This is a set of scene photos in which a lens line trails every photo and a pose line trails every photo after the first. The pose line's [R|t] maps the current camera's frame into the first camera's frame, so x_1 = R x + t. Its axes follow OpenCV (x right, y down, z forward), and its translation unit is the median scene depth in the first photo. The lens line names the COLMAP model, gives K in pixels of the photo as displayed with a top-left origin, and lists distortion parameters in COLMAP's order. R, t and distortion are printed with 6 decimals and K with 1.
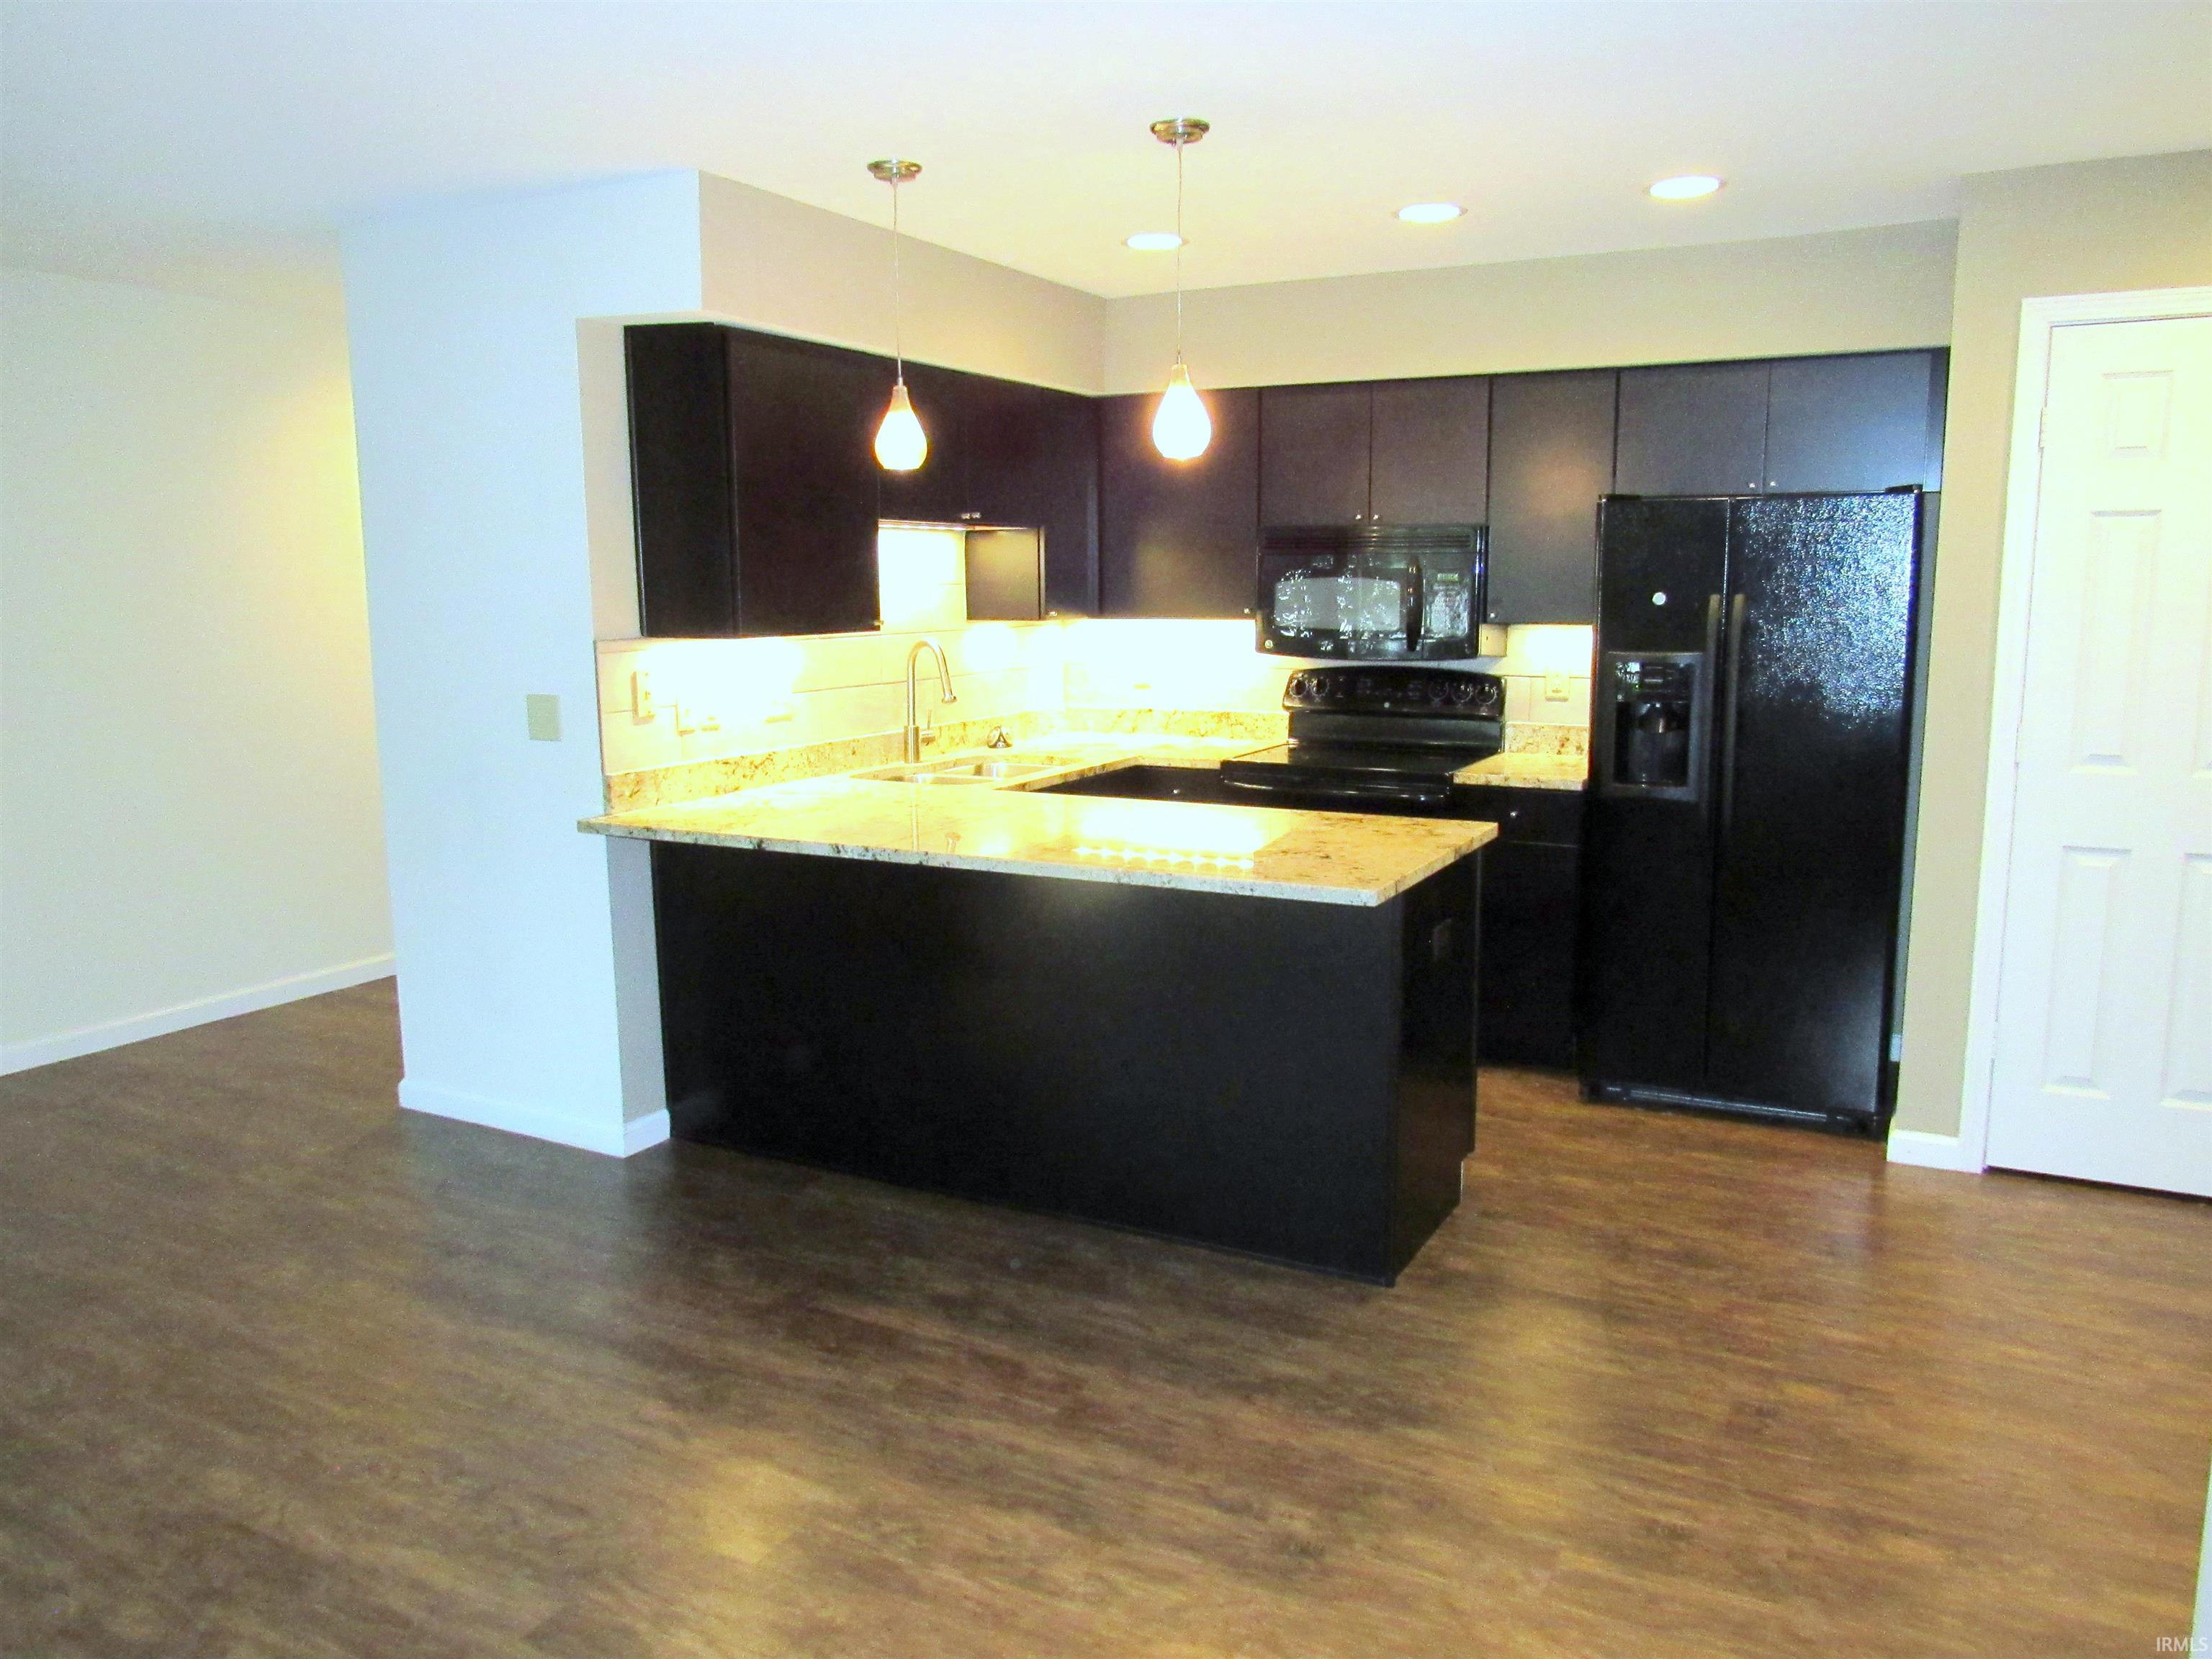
lens RADIAL K [[1610.1, 0, 1110.6], [0, 1610.1, 821.4], [0, 0, 1]] dist [-0.019785, 0.010157]
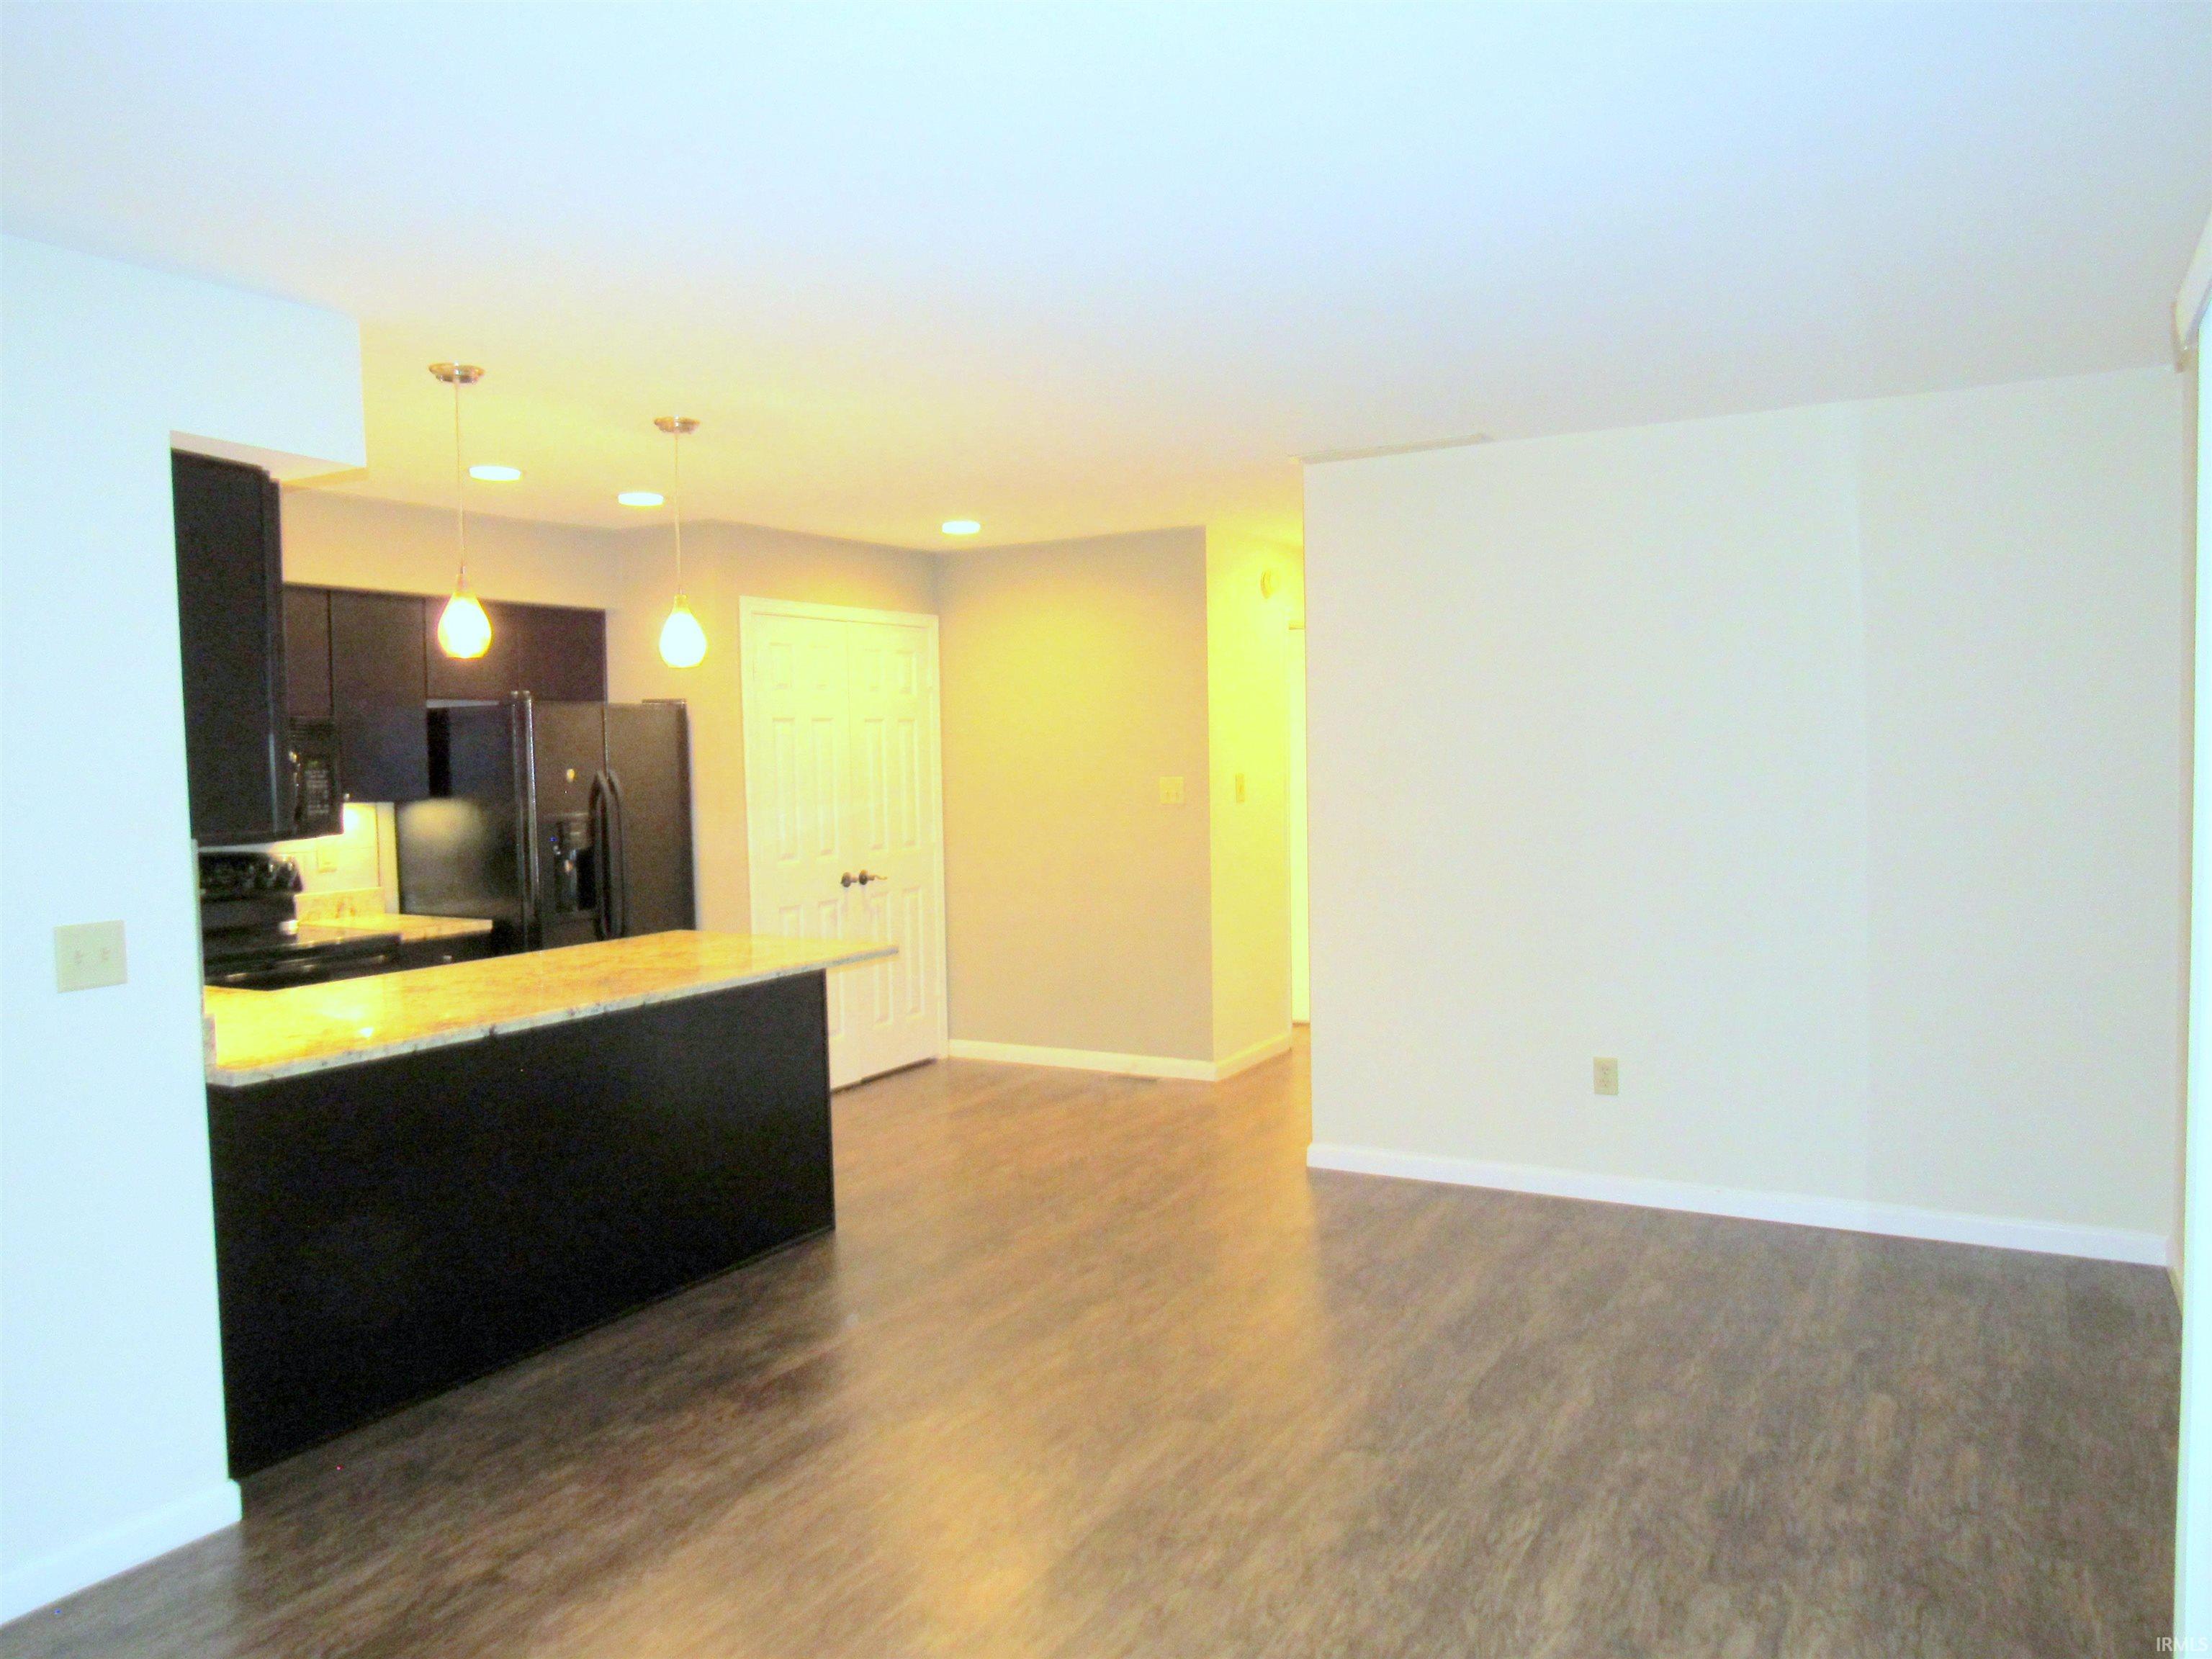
lens RADIAL K [[1610.1, 0, 1114.1], [0, 1610.1, 832.6], [0, 0, 1]] dist [-0.019785, 0.010157]
pose [[0.021353, -0.048203, 0.998609, -1.138657], [0.169971, 0.984471, 0.043886, -0.079329], [-0.985218, 0.168797, 0.029214, 0.576374]]
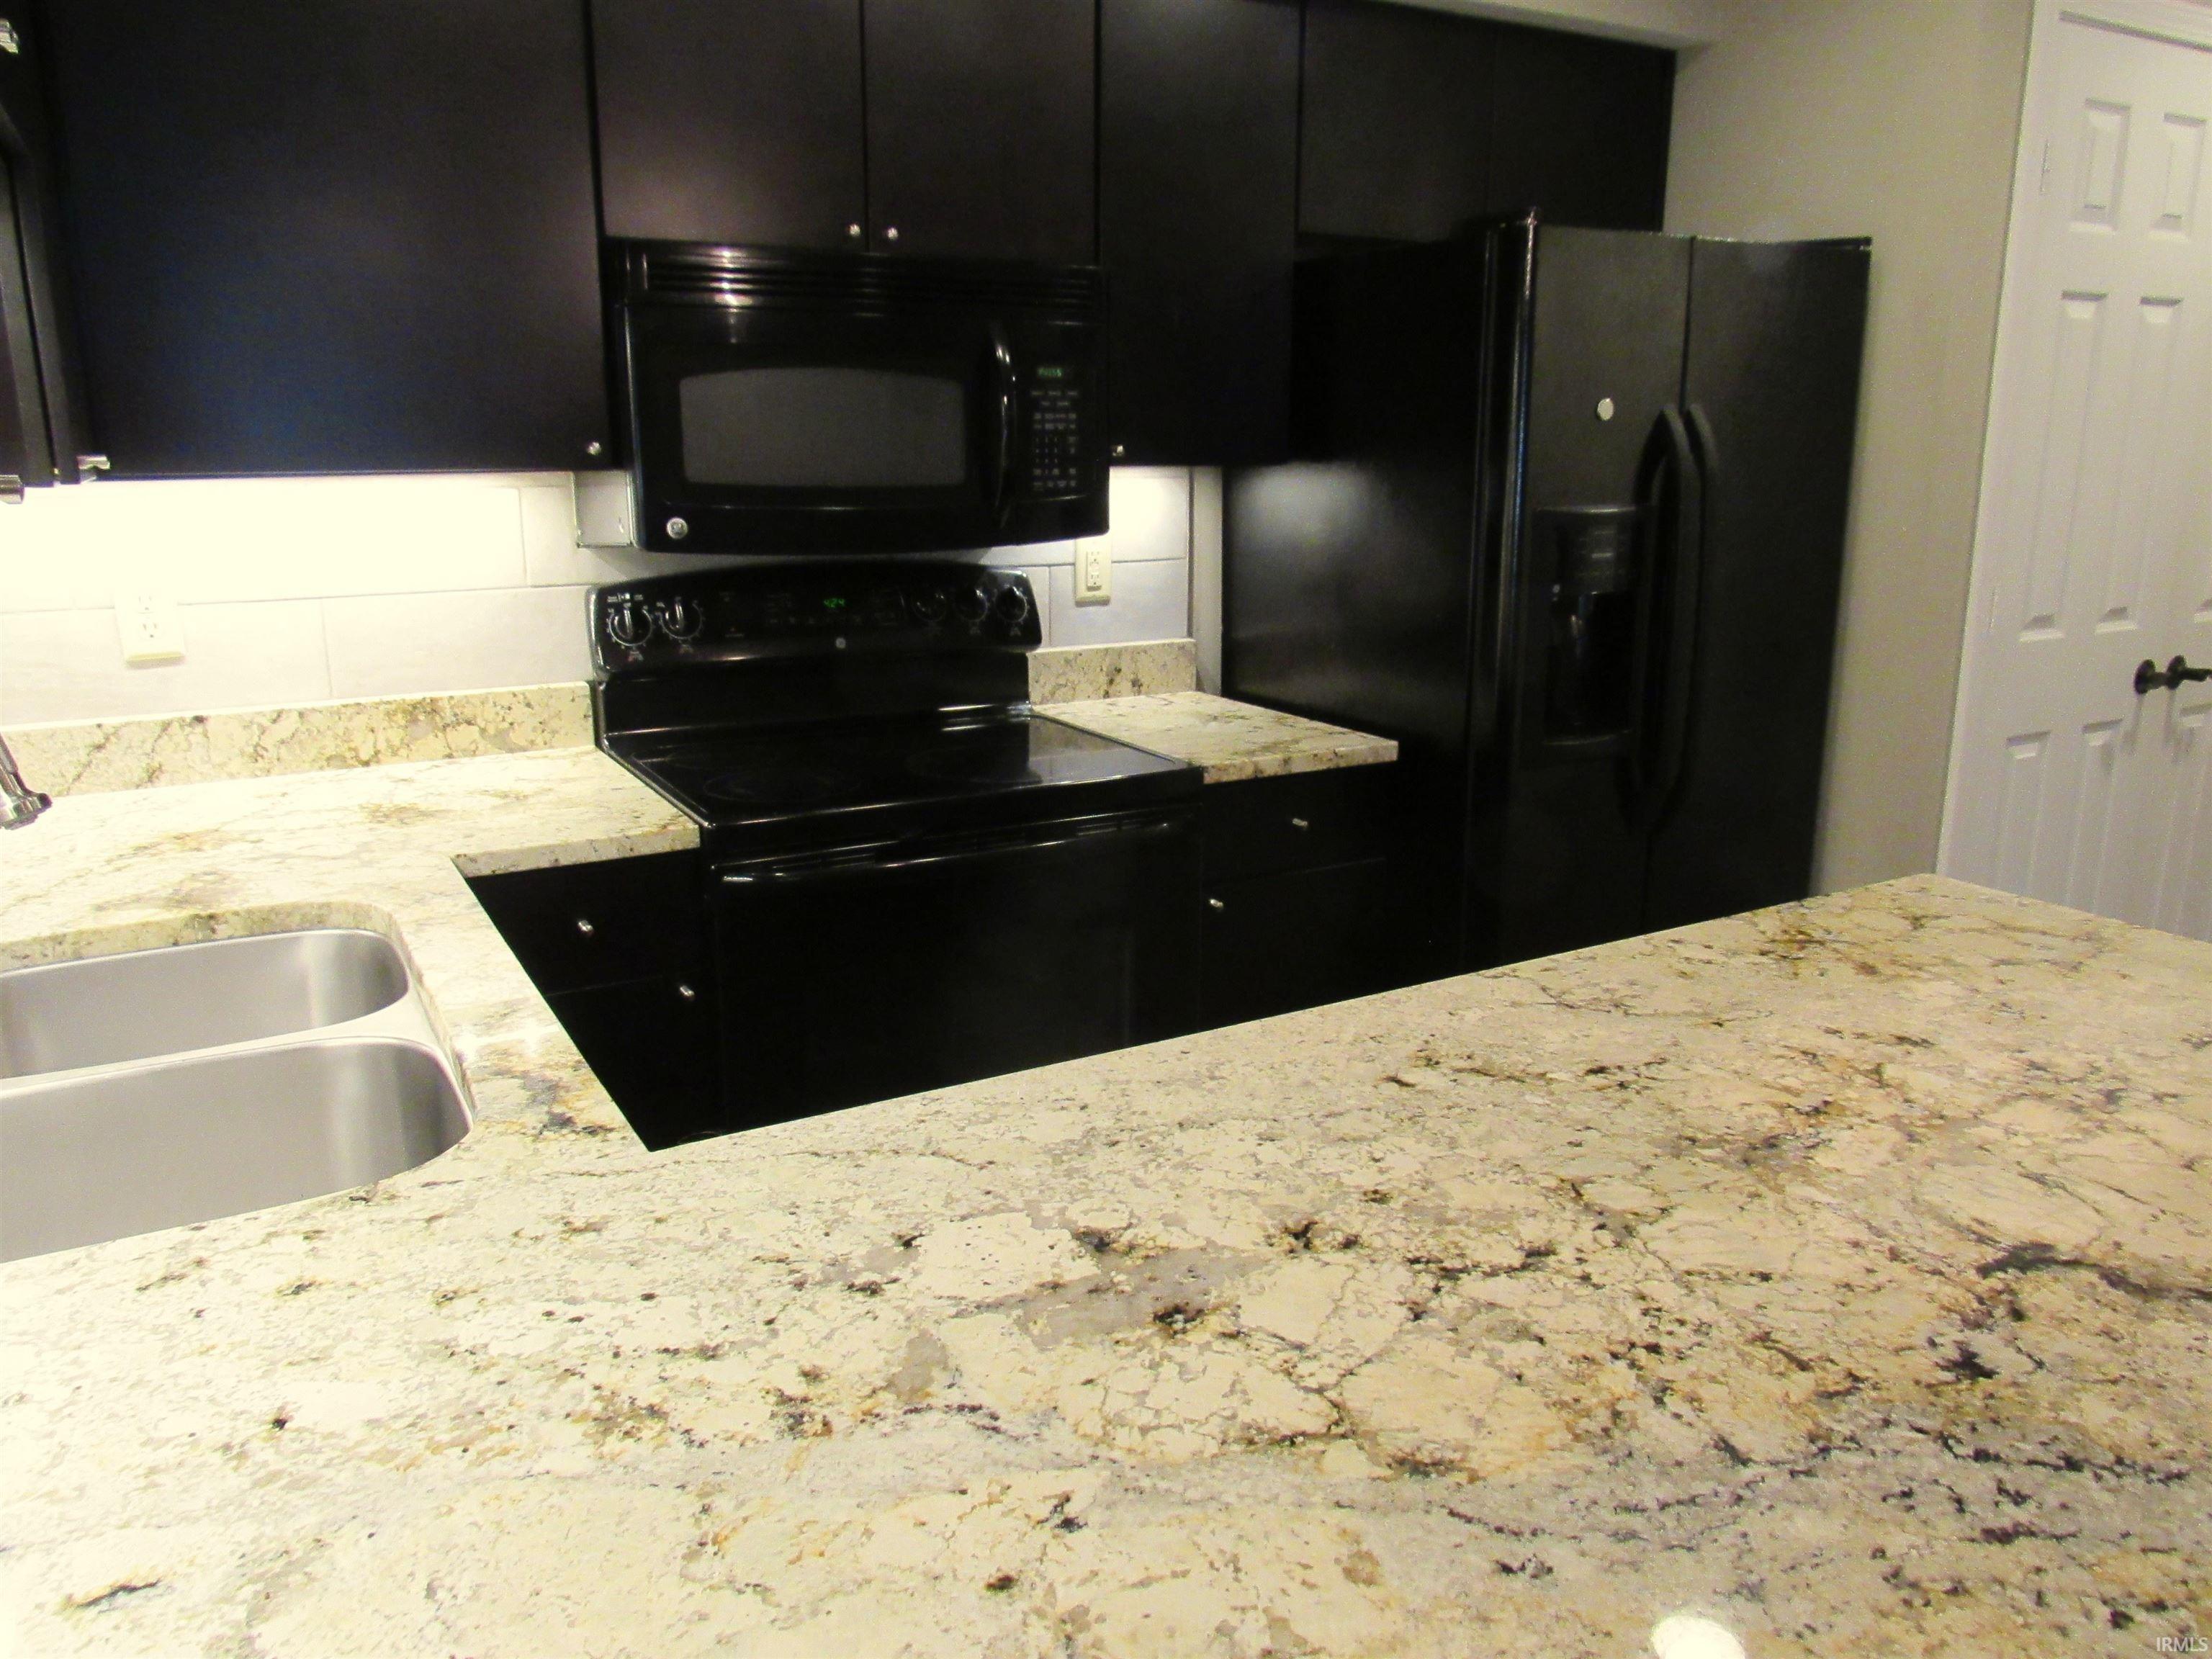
lens RADIAL K [[1610.1, 0, 1110.0], [0, 1610.1, 832.0], [0, 0, 1]] dist [-0.019785, 0.010157]
pose [[0.517028, -0.201619, 0.831885, -0.293040], [0.132544, 0.978999, 0.154896, -0.114883], [-0.845644, 0.030175, 0.532893, 0.948367]]
